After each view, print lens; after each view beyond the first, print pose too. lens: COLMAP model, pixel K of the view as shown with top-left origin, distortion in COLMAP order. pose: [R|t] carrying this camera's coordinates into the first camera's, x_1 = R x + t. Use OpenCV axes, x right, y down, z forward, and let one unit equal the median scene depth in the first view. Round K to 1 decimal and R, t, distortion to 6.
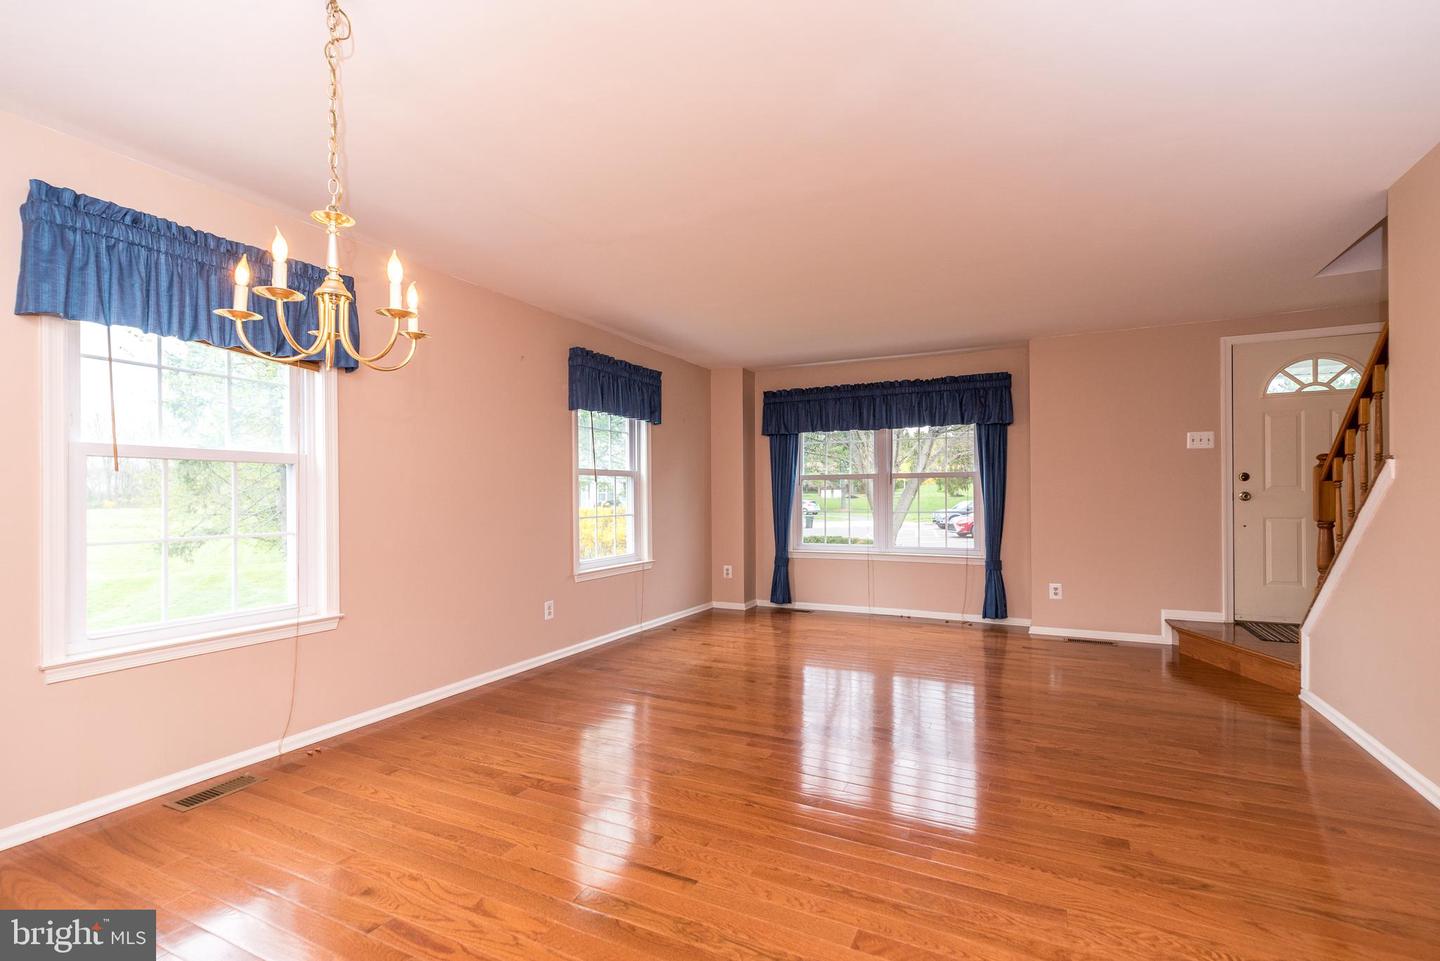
lens RADIAL K [[626.8, 0, 726.6], [0, 626.8, 487.7], [0, 0, 1]] dist [0.002921, 0.000947]
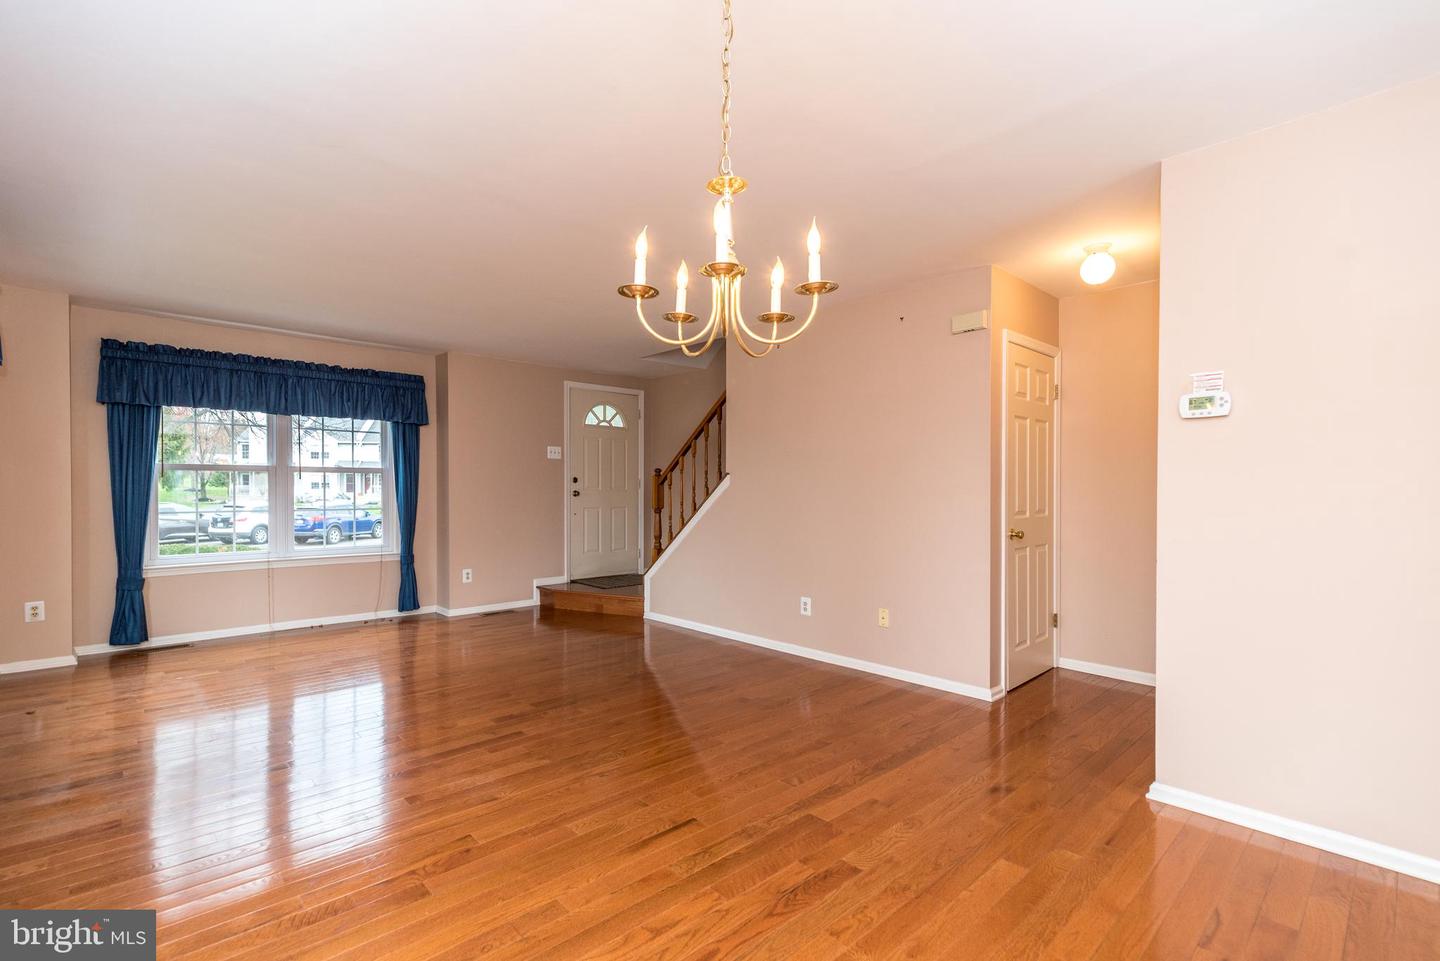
lens RADIAL K [[653.1, 0, 653.8], [0, 653.1, 491.9], [0, 0, 1]] dist [0.000870, 0.000115]
pose [[0.408696, 0.002556, 0.912667, -0.406563], [-0.016408, 0.999855, 0.004547, 0.000272], [-0.912523, -0.016833, 0.408679, 0.191289]]
